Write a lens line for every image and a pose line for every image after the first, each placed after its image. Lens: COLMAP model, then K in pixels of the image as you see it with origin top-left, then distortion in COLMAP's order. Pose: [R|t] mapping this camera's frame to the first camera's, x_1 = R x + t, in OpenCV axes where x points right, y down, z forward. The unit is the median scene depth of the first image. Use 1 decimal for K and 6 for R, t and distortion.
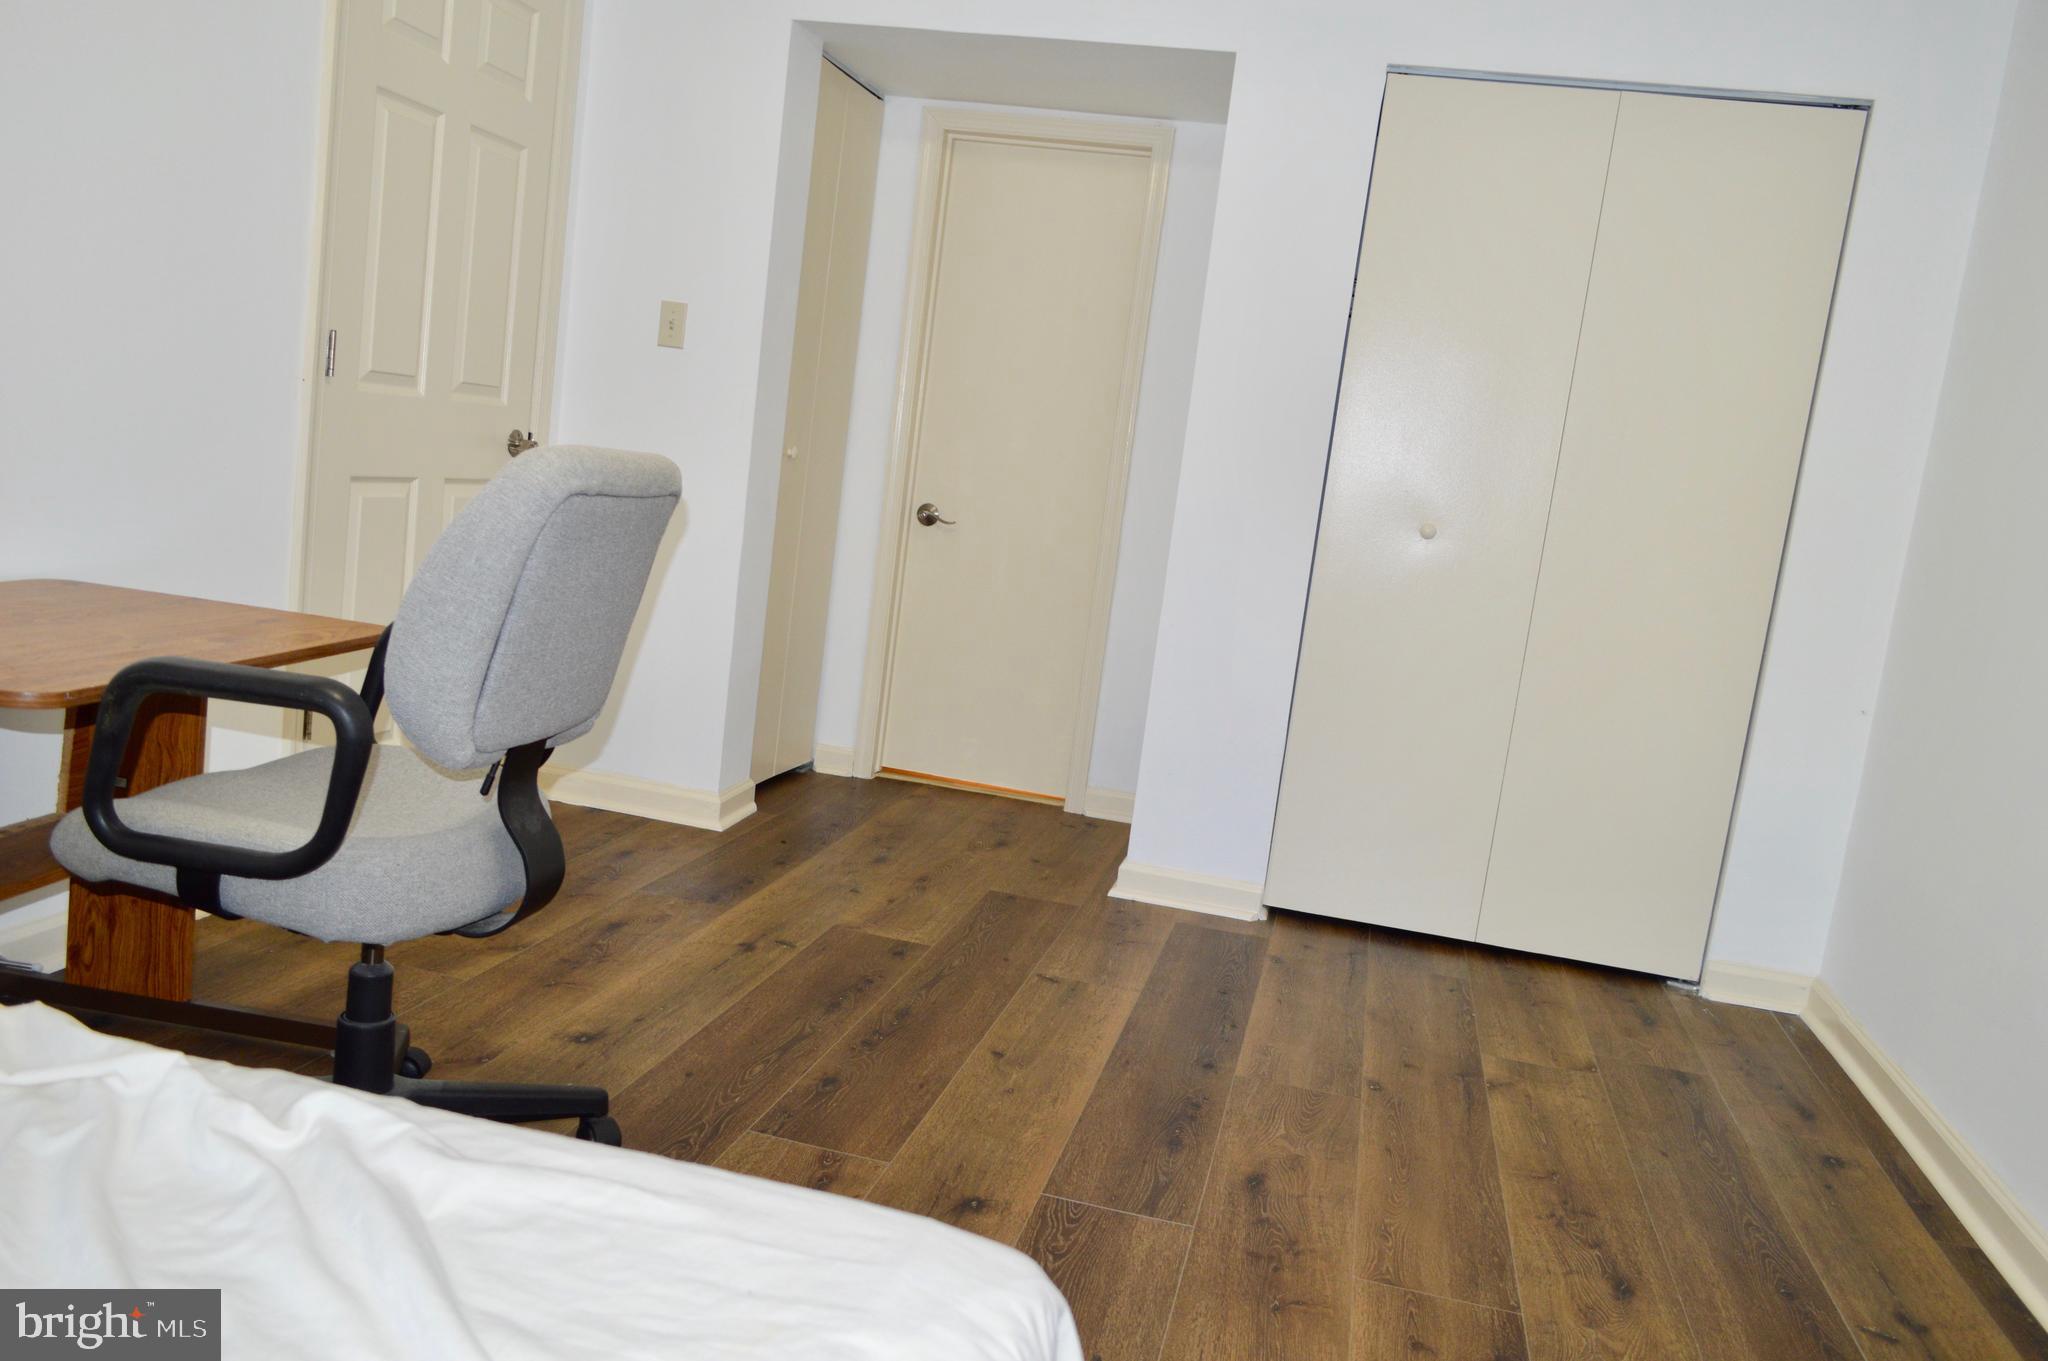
lens RADIAL K [[1615.3, 0, 1019.7], [0, 1615.3, 678.5], [0, 0, 1]] dist [-0.019647, 0.010624]
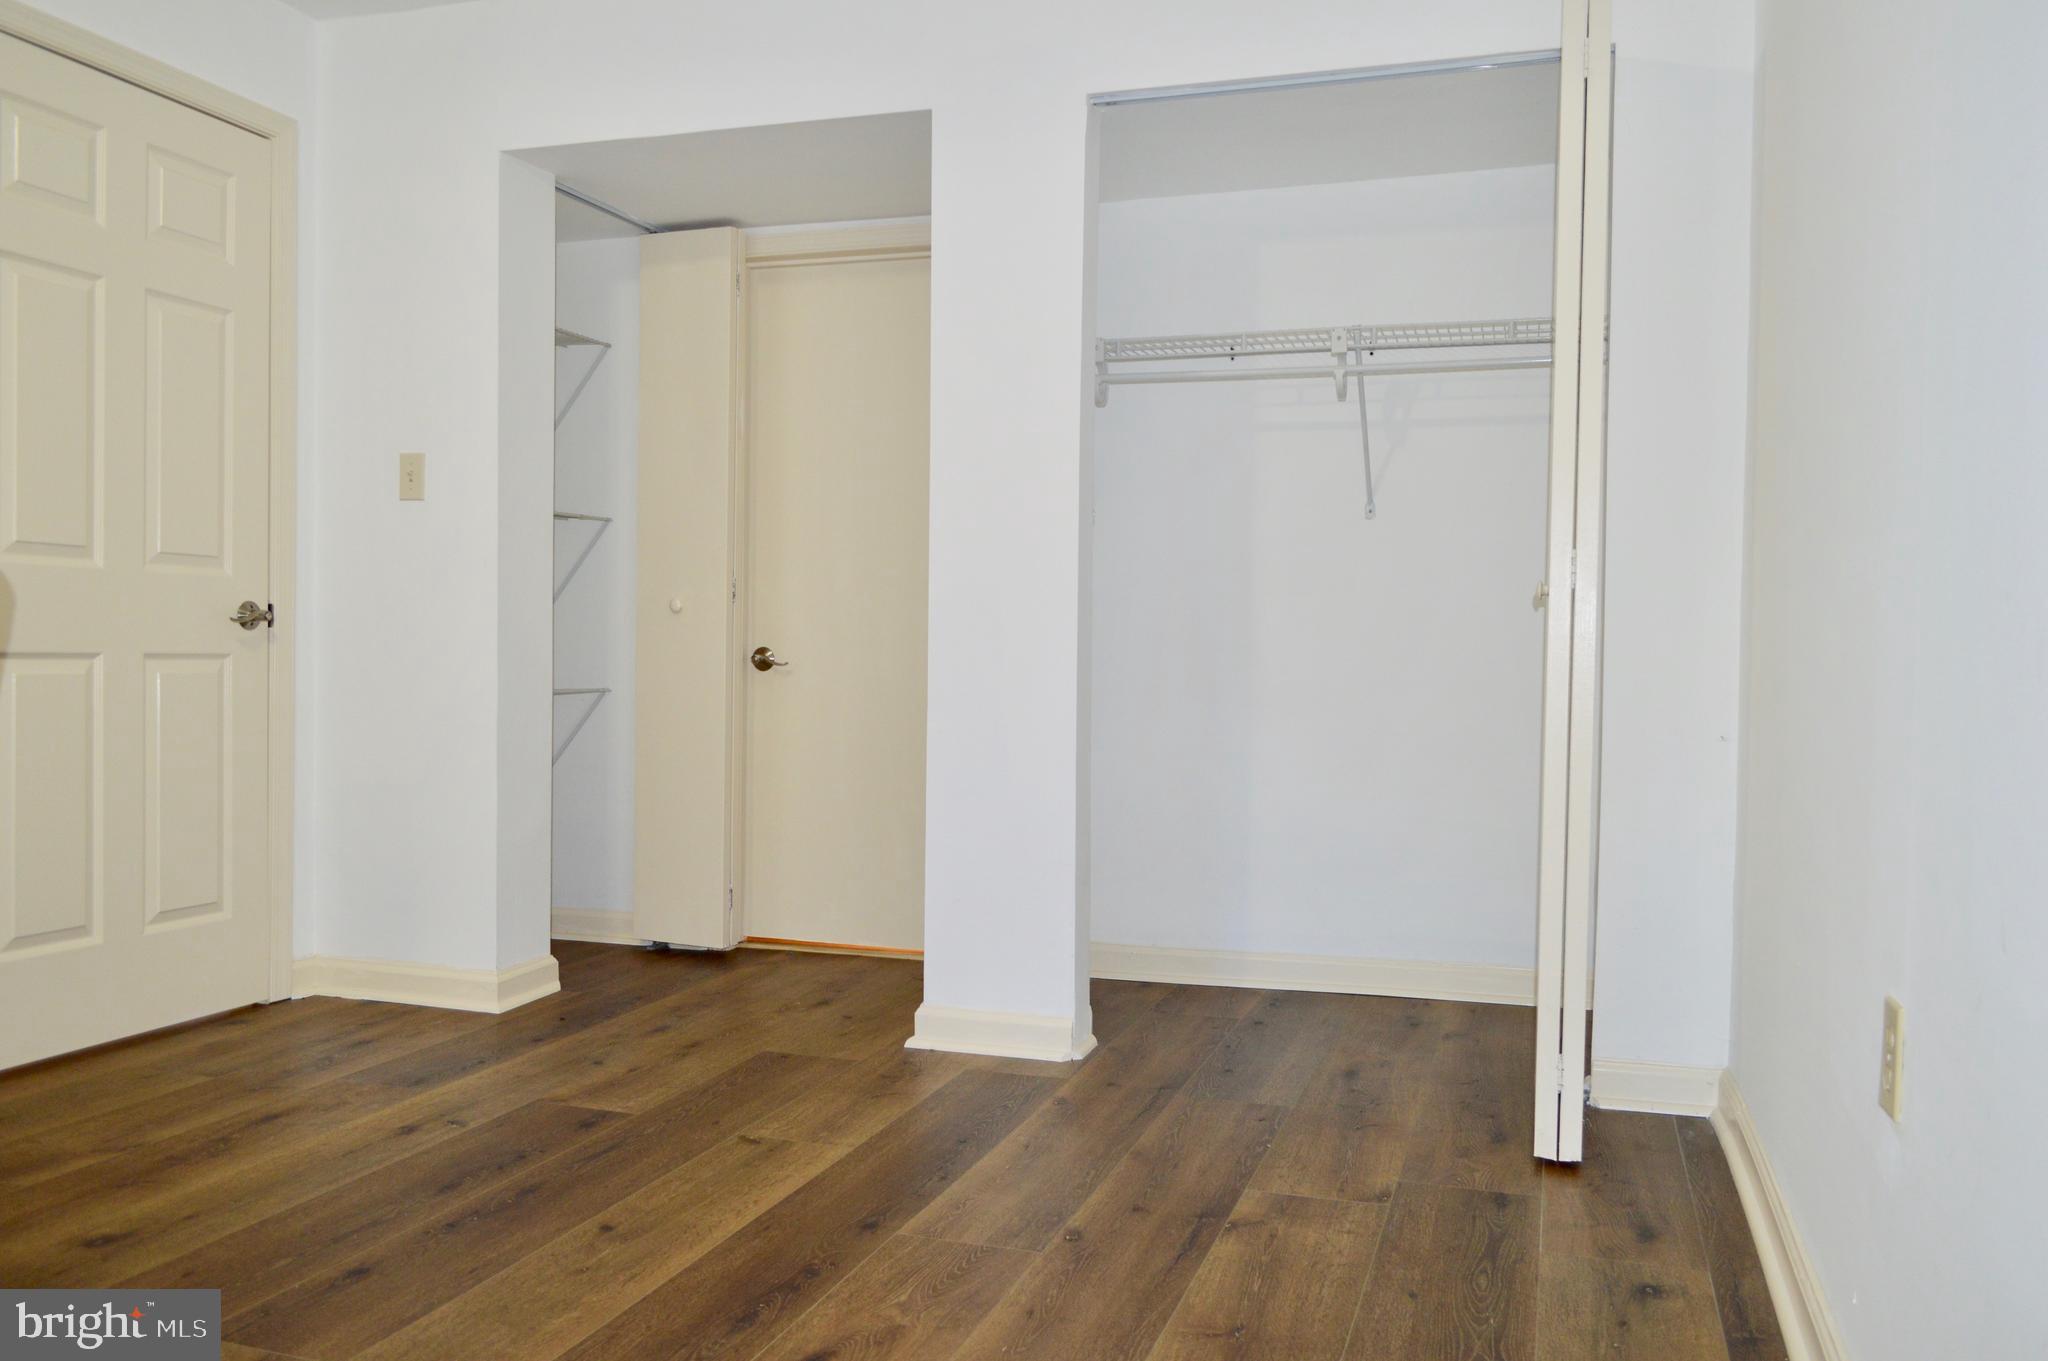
lens RADIAL K [[1615.3, 0, 1027.5], [0, 1615.3, 680.2], [0, 0, 1]] dist [-0.019647, 0.010624]
pose [[0.989193, -0.108914, -0.098162, 0.268963], [0.095464, 0.986560, -0.132614, 0.071647], [0.111286, 0.121810, 0.986295, 0.141856]]
